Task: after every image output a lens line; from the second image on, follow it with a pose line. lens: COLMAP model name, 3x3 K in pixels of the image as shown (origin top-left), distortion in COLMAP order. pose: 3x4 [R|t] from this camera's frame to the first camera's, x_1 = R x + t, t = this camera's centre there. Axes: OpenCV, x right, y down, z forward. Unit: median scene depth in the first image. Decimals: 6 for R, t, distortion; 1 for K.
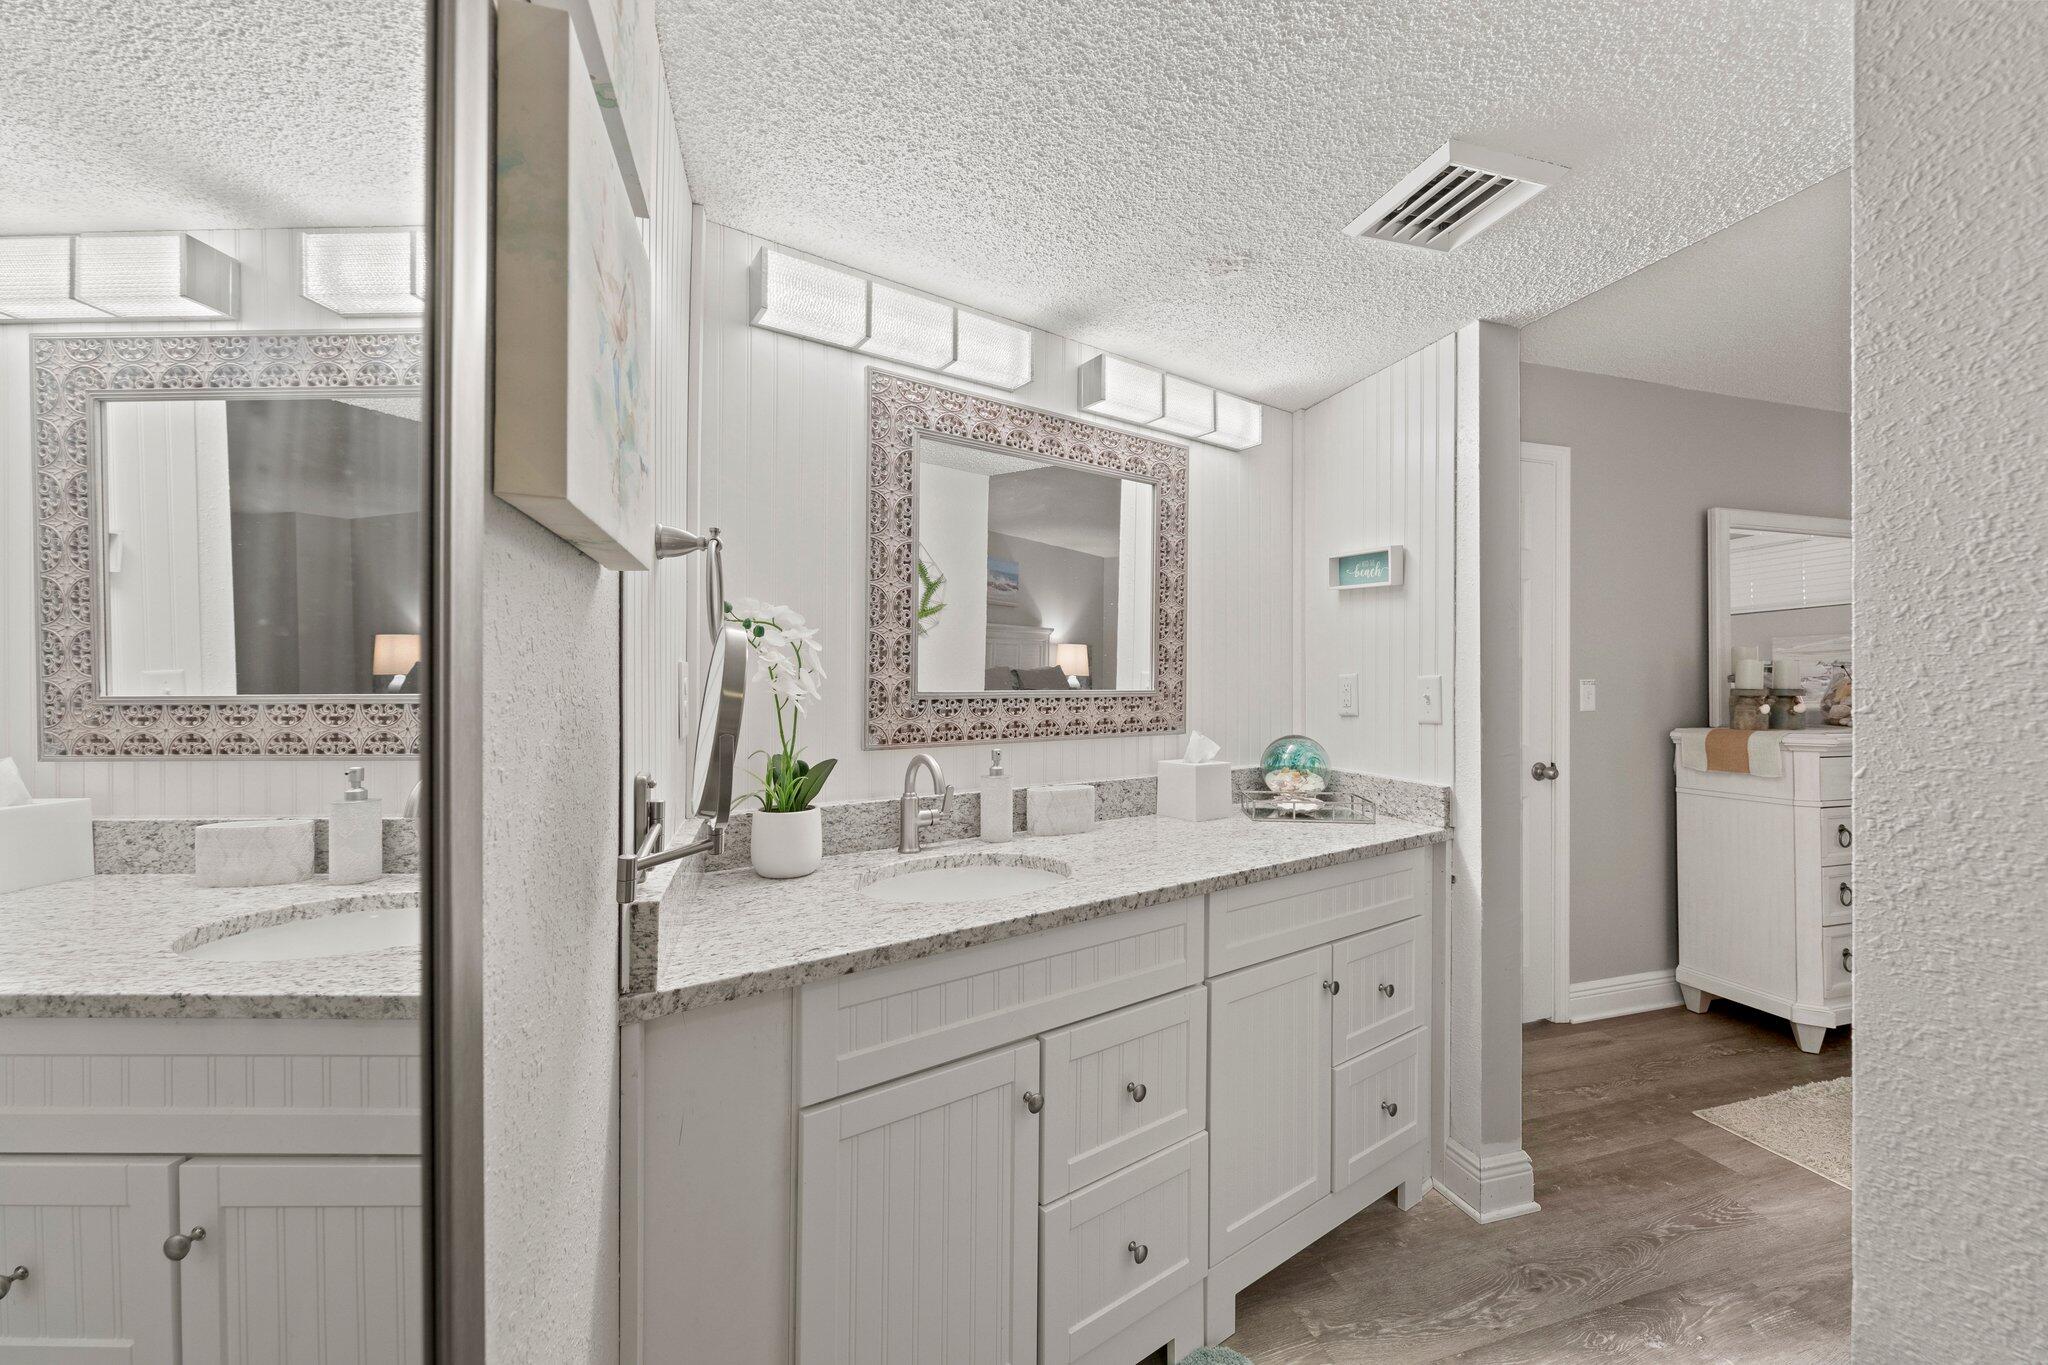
lens RADIAL K [[802.4, 0, 1024.0], [0, 802.4, 682.5], [0, 0, 1]] dist [-0.000493, -0.000019]
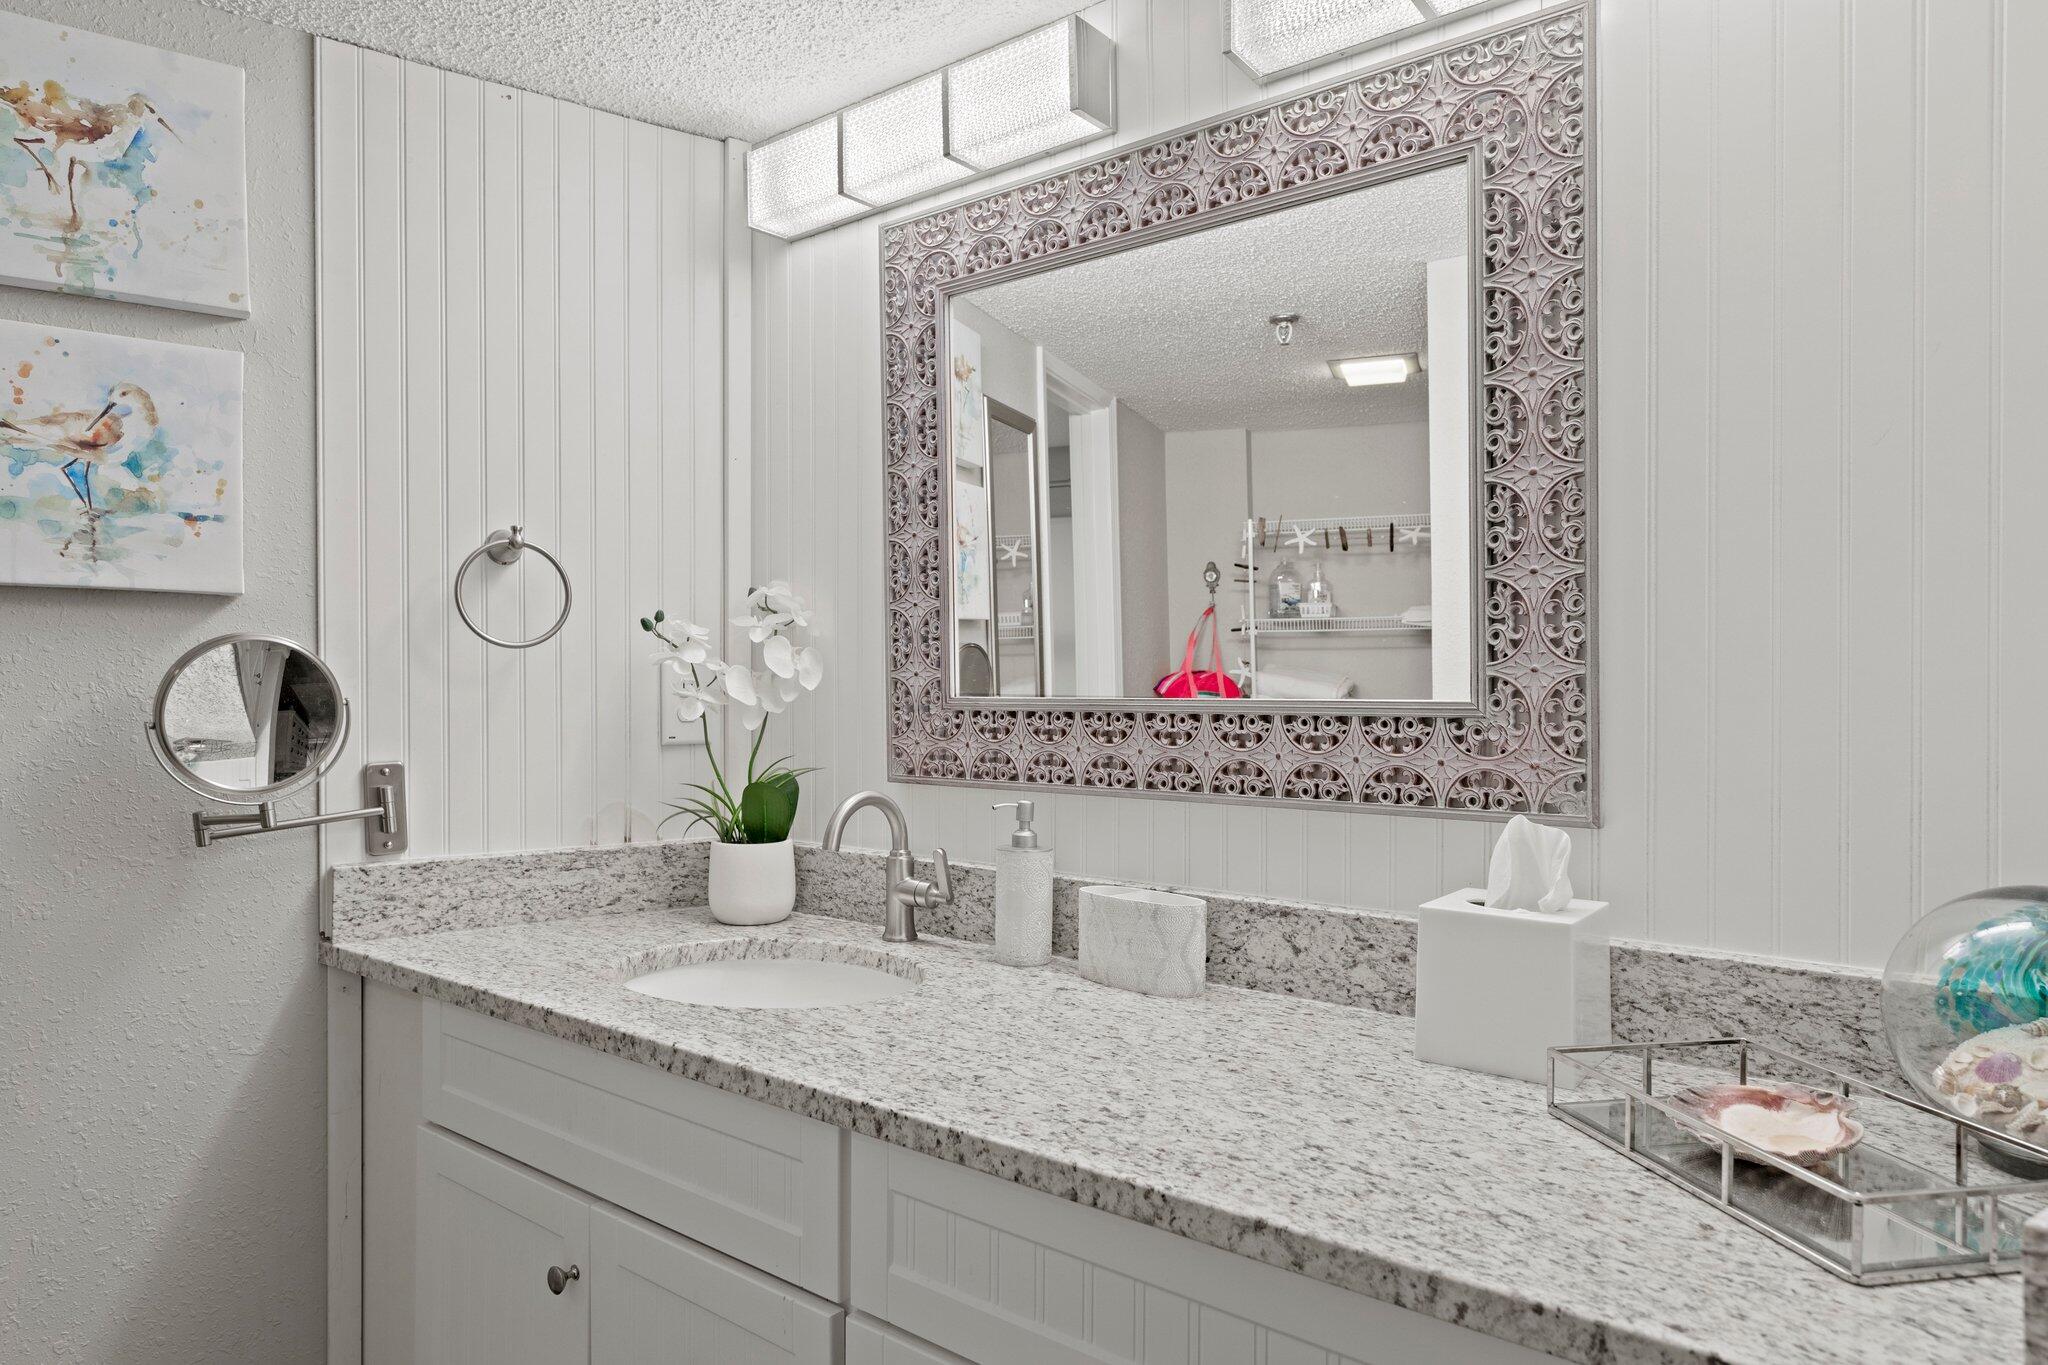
lens RADIAL K [[1259.6, 0, 1023.0], [0, 1259.6, 704.1], [0, 0, 1]] dist [0.005705, 0.001428]
pose [[0.269268, 0.009279, -0.963021, 0.800619], [-0.002507, 0.999957, 0.008934, 0.007175], [0.963062, 0.000008, 0.269280, 0.744500]]
